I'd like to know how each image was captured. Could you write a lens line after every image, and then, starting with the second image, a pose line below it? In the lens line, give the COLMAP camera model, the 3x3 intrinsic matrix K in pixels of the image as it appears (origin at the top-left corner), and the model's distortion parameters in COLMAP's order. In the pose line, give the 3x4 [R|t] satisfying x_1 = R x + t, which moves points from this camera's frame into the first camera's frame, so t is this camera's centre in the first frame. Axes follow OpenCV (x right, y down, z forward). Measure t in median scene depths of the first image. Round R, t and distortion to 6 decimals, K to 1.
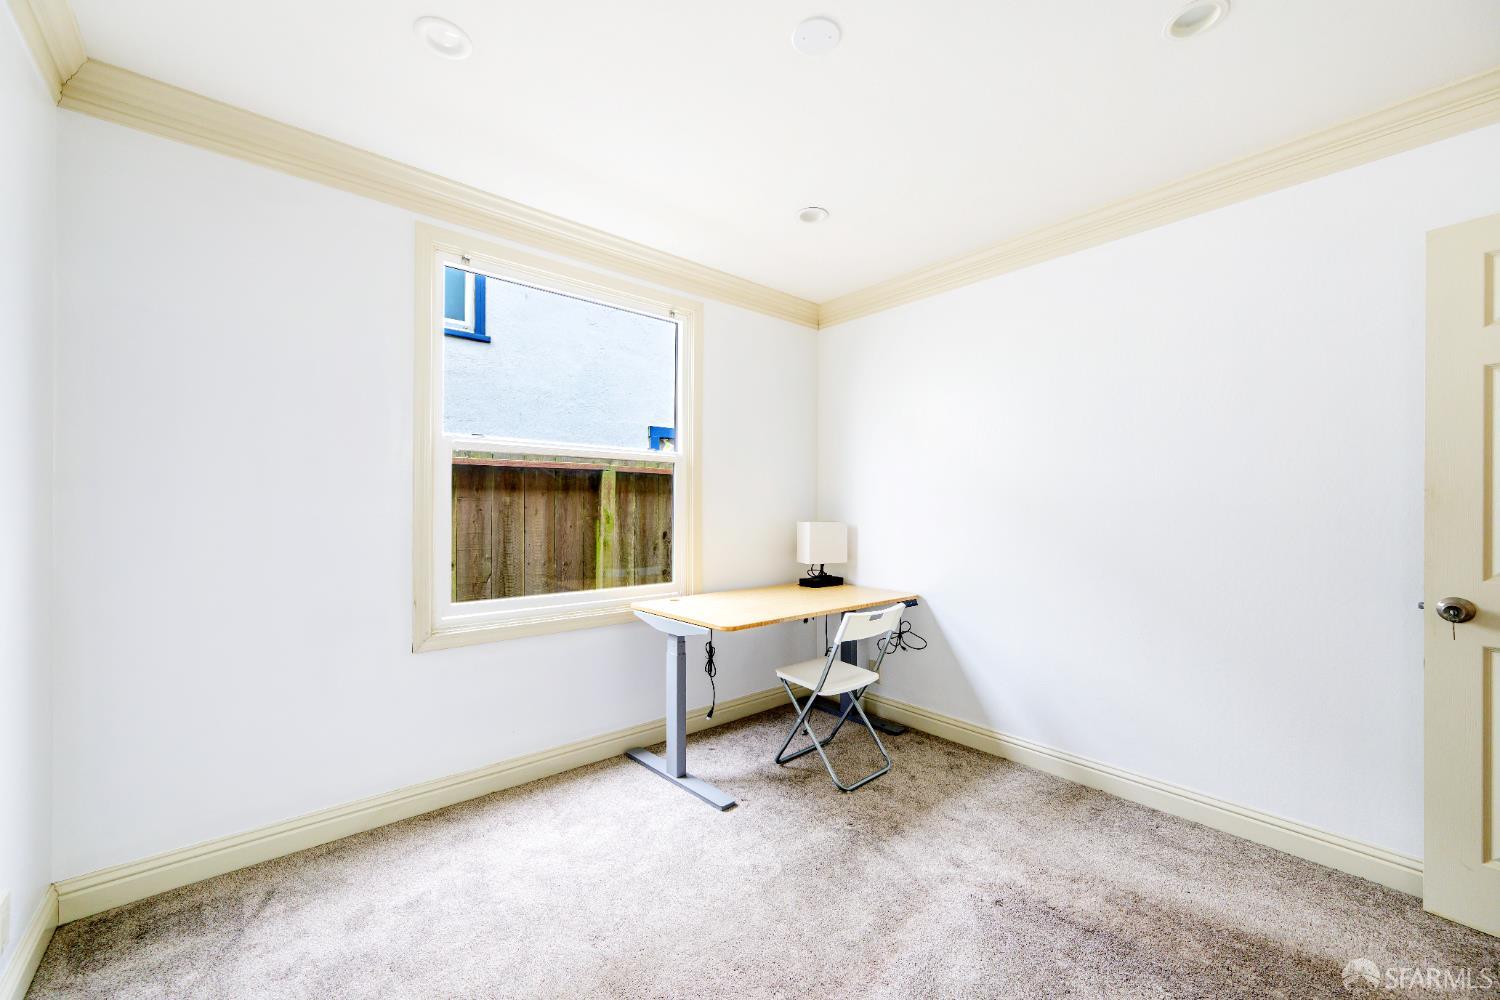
lens RADIAL K [[593.2, 0, 755.1], [0, 593.2, 504.1], [0, 0, 1]] dist [0.000796, 0.000328]
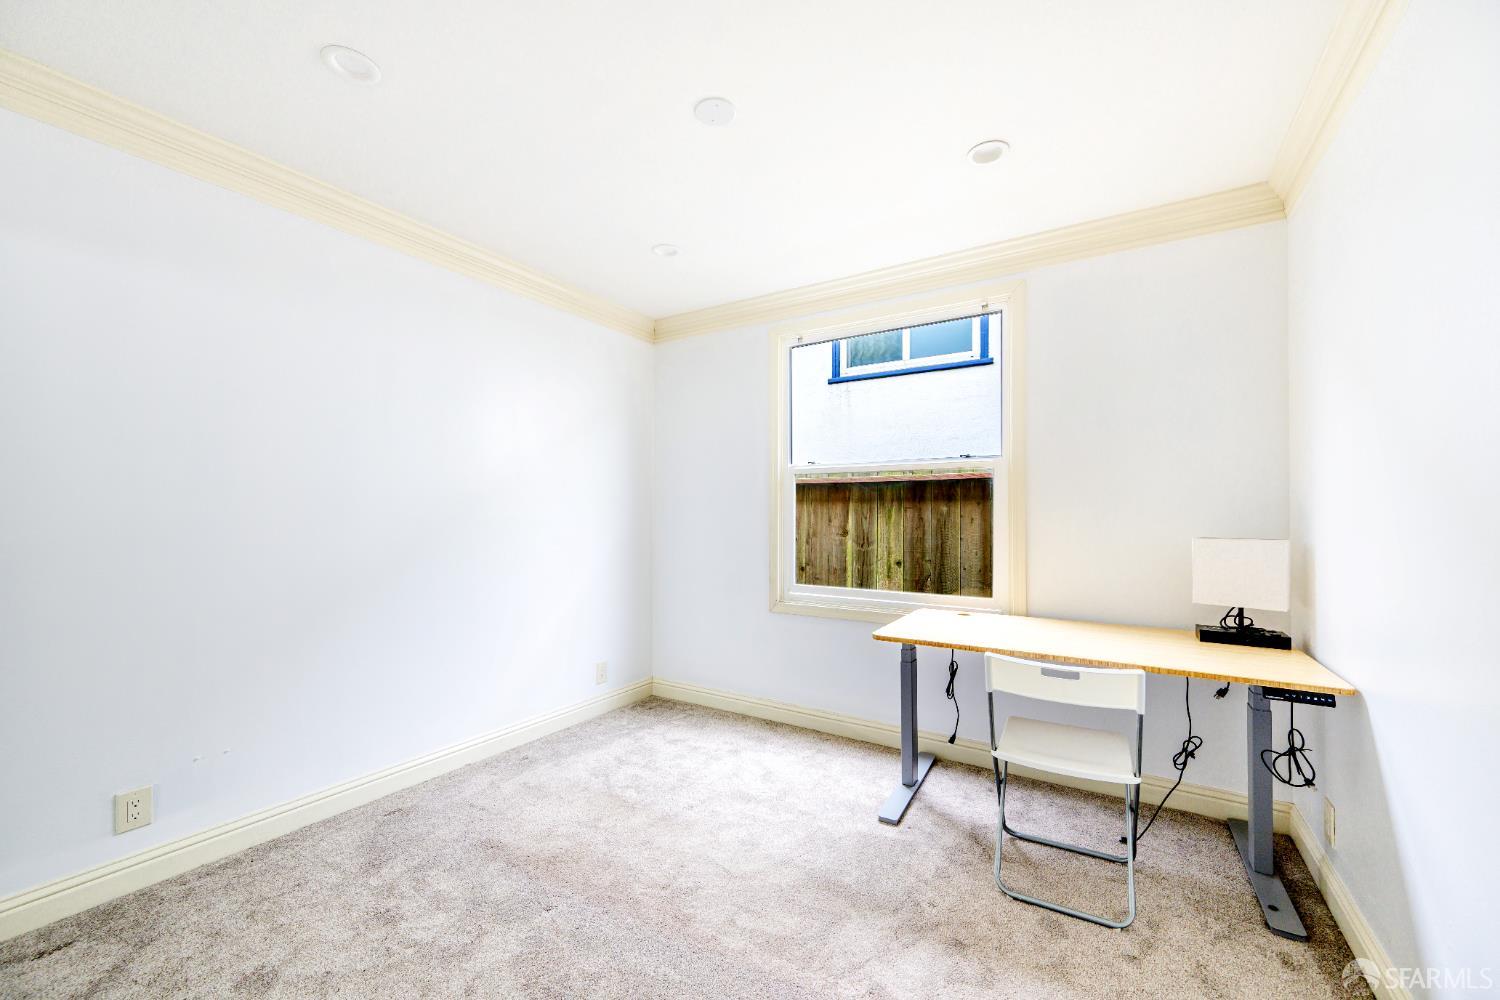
lens RADIAL K [[589.2, 0, 752.1], [0, 589.2, 516.2], [0, 0, 1]] dist [-0.001401, 0.000051]
pose [[0.284777, -0.003036, -0.958589, 0.670028], [-0.000397, 0.999995, -0.003285, 0.011229], [0.958594, 0.001316, 0.284774, 0.419970]]
